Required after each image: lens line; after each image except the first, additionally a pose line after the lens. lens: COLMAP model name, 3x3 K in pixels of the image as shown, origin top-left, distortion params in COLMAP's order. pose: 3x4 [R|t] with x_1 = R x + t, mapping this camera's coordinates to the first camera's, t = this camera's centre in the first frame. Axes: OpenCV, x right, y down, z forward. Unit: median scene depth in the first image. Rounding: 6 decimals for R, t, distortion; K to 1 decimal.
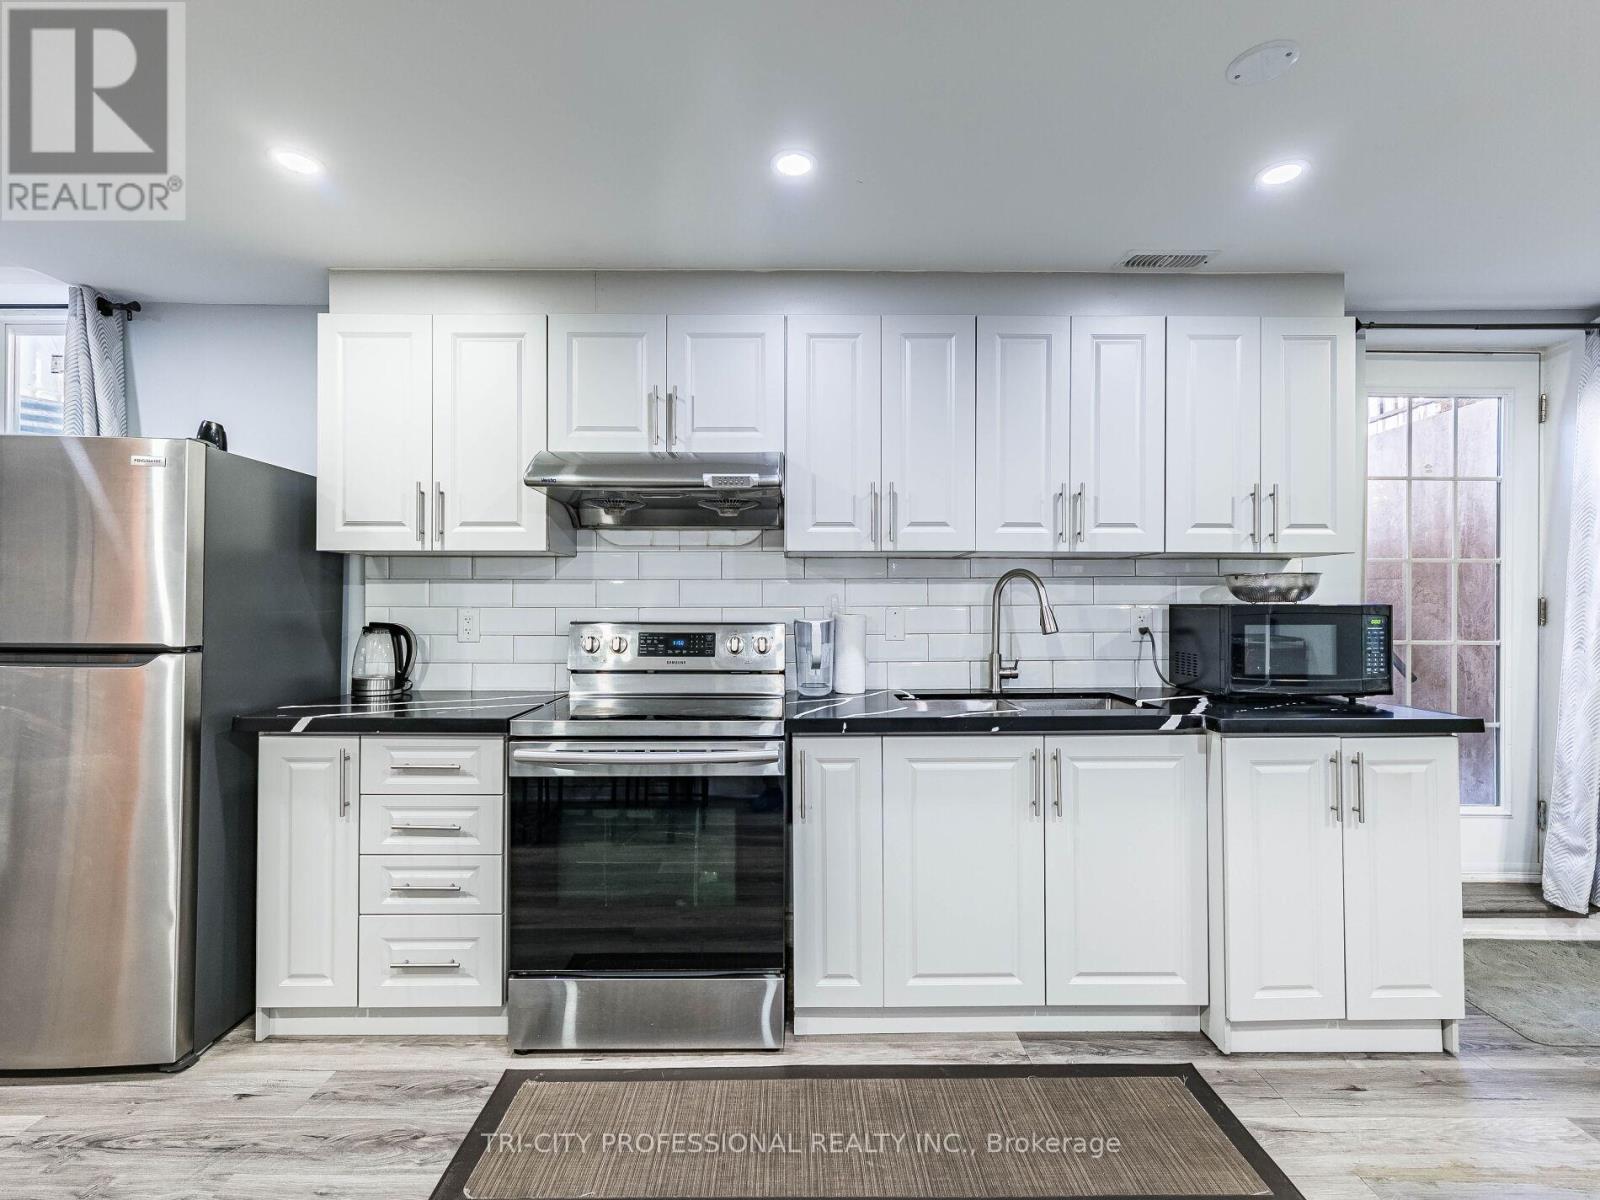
lens RADIAL K [[756.7, 0, 793.2], [0, 756.7, 601.3], [0, 0, 1]] dist [0.003023, 0.000249]
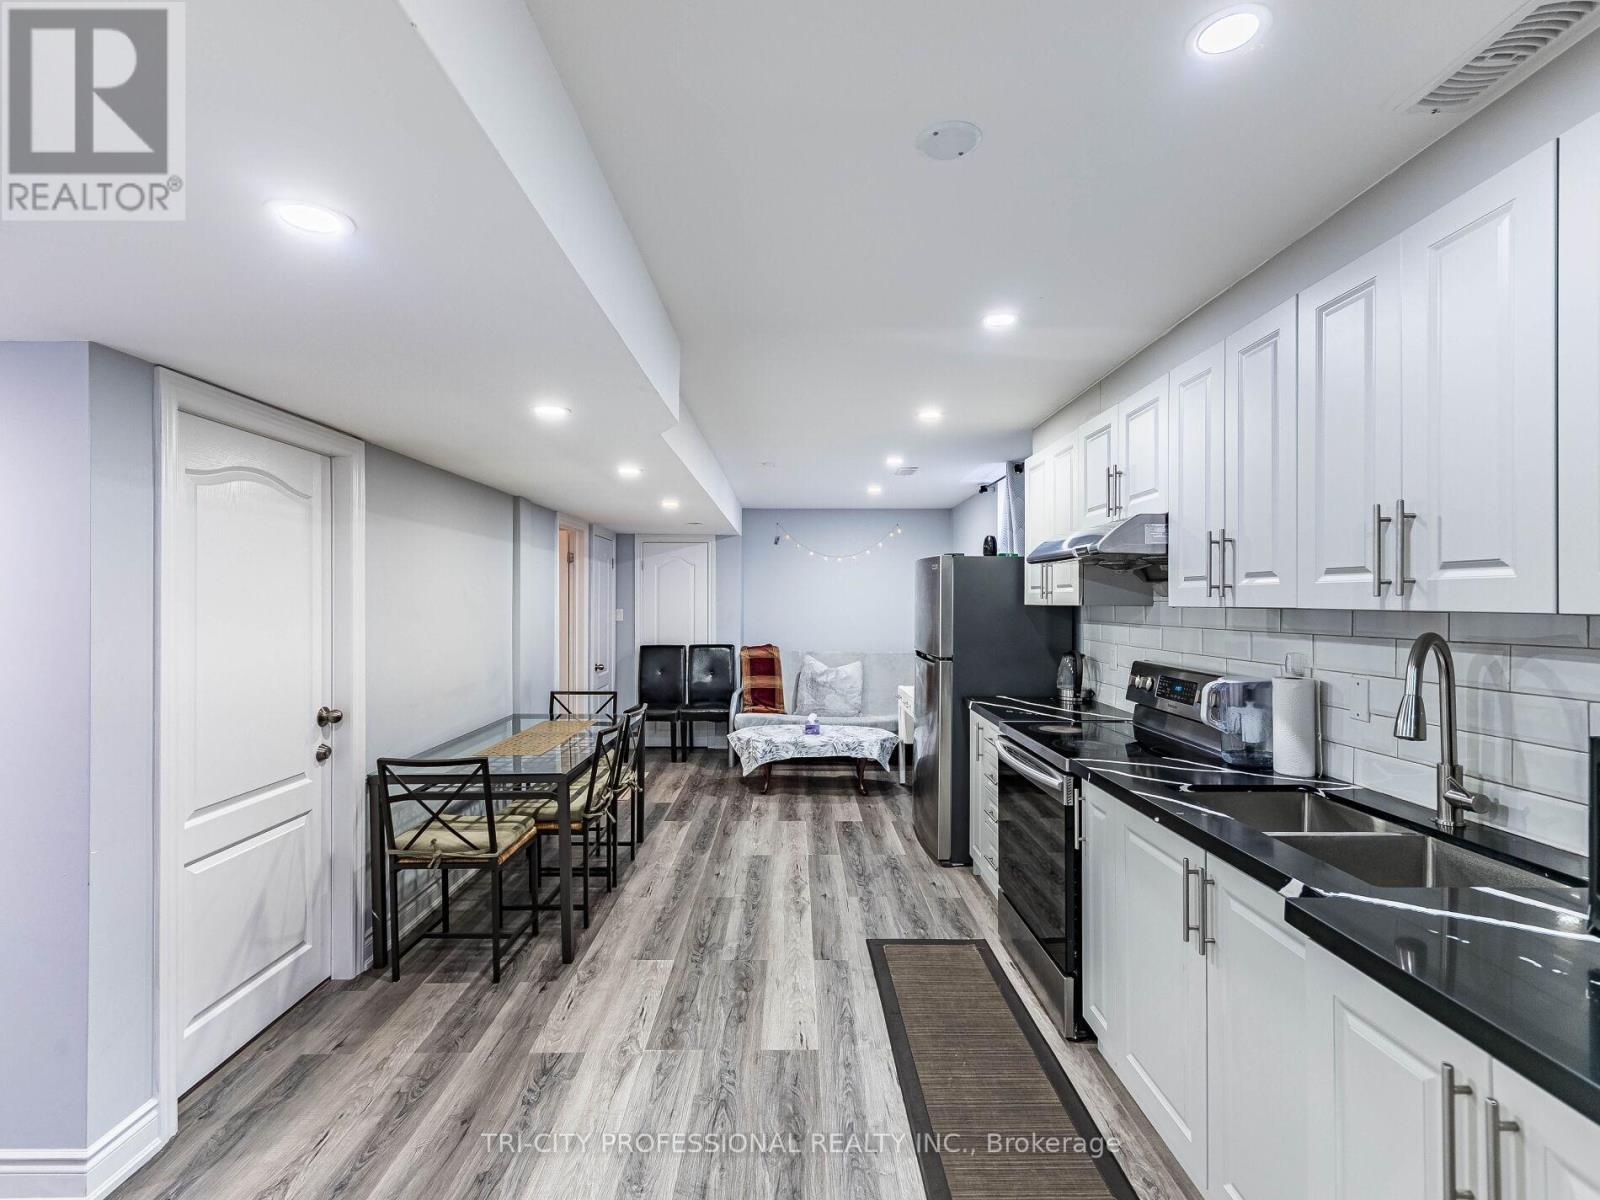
lens RADIAL K [[756.7, 0, 793.2], [0, 756.7, 601.3], [0, 0, 1]] dist [0.003023, 0.000249]
pose [[-0.012284, -0.000114, -0.999925, 1.148377], [-0.000810, 1.000000, -0.000104, -0.083643], [0.999924, 0.000808, -0.012284, 0.583959]]
